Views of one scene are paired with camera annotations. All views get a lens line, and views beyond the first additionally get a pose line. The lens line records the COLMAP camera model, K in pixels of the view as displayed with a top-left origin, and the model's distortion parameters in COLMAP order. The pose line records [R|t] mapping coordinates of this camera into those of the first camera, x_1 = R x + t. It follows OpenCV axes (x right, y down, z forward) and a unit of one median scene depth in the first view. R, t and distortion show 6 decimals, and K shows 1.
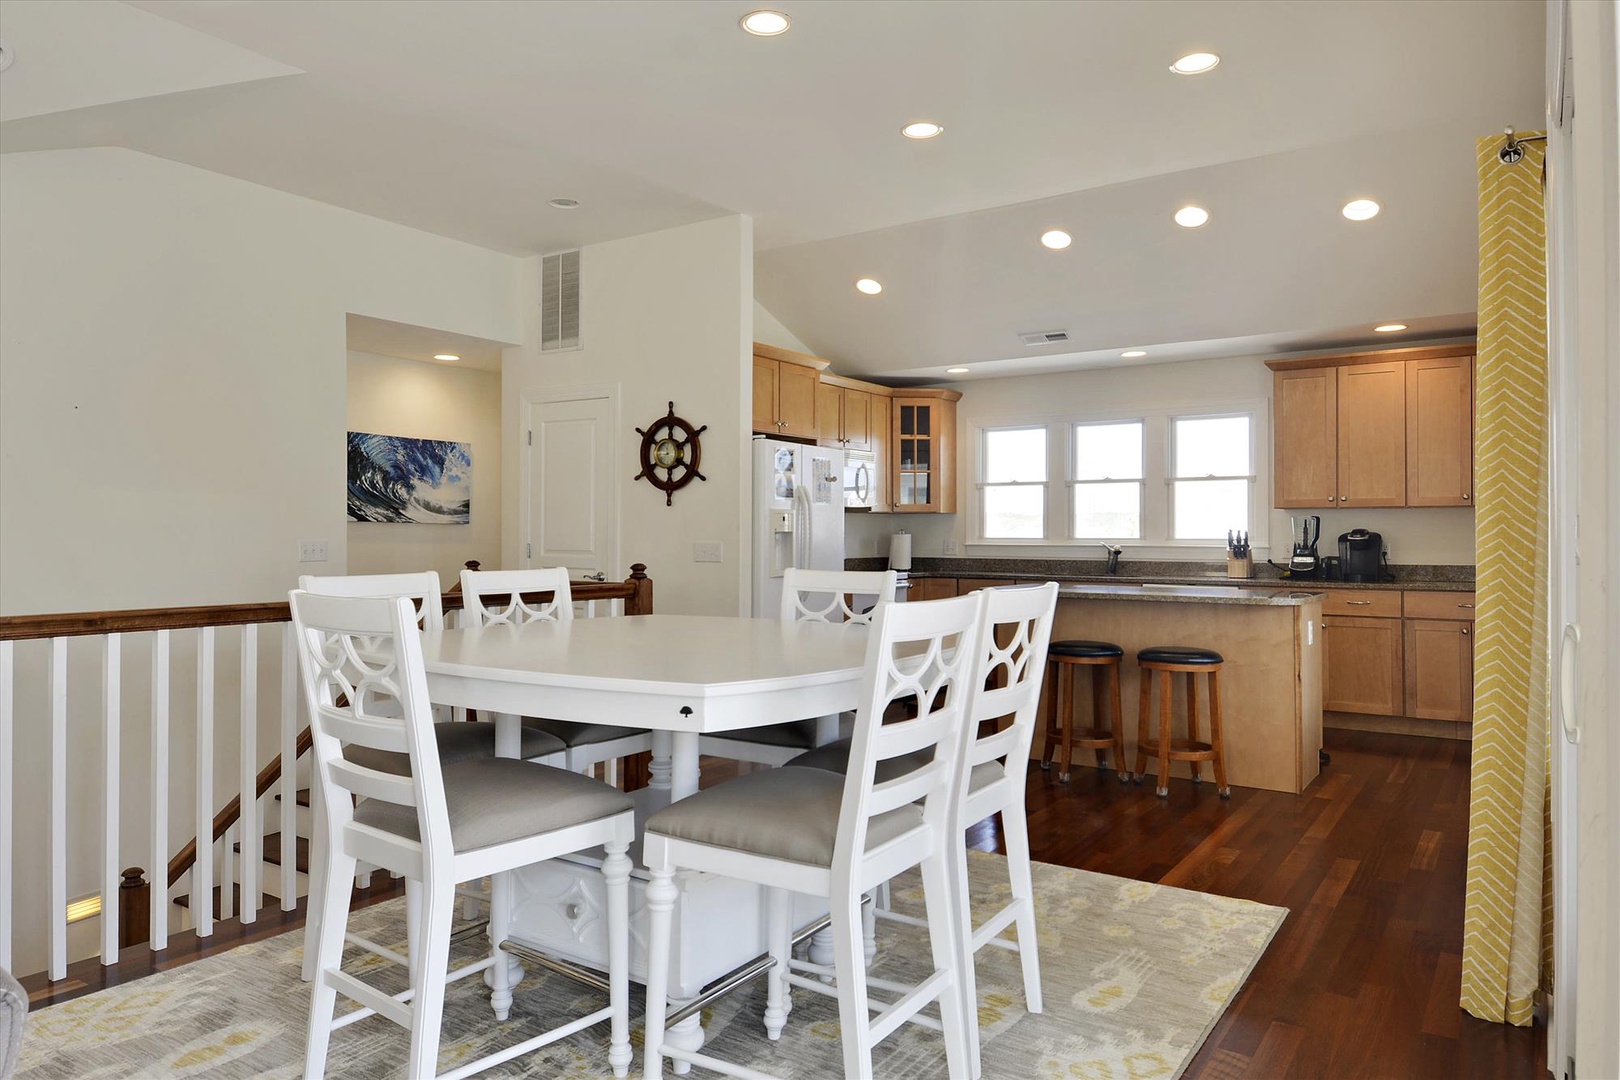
lens RADIAL K [[1039.2, 0, 810.0], [0, 1039.2, 540.0], [0, 0, 1]] dist [0.075568, 0.000298]
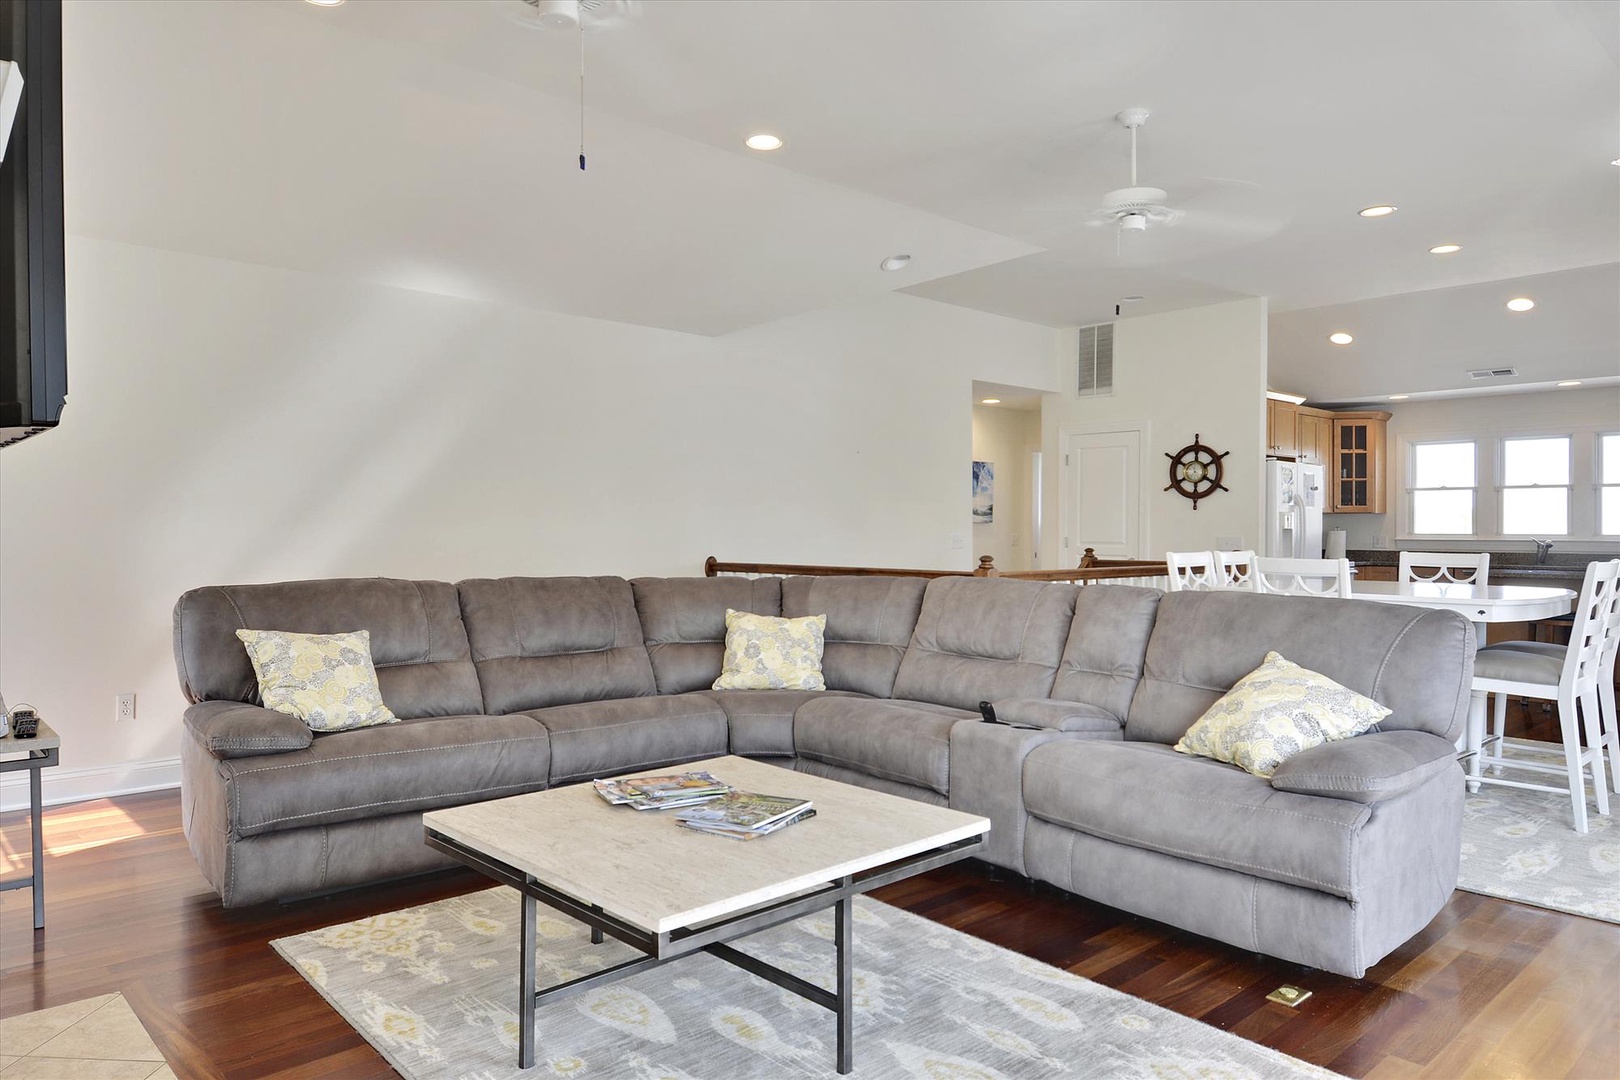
lens RADIAL K [[1067.2, 0, 810.0], [0, 1067.2, 540.0], [0, 0, 1]] dist [0.025327, -0.002969]
pose [[0.975881, 0.003327, -0.218277, -0.293846], [-0.002523, 0.999989, 0.003959, 0.002267], [0.218288, -0.003312, 0.975879, -0.442446]]
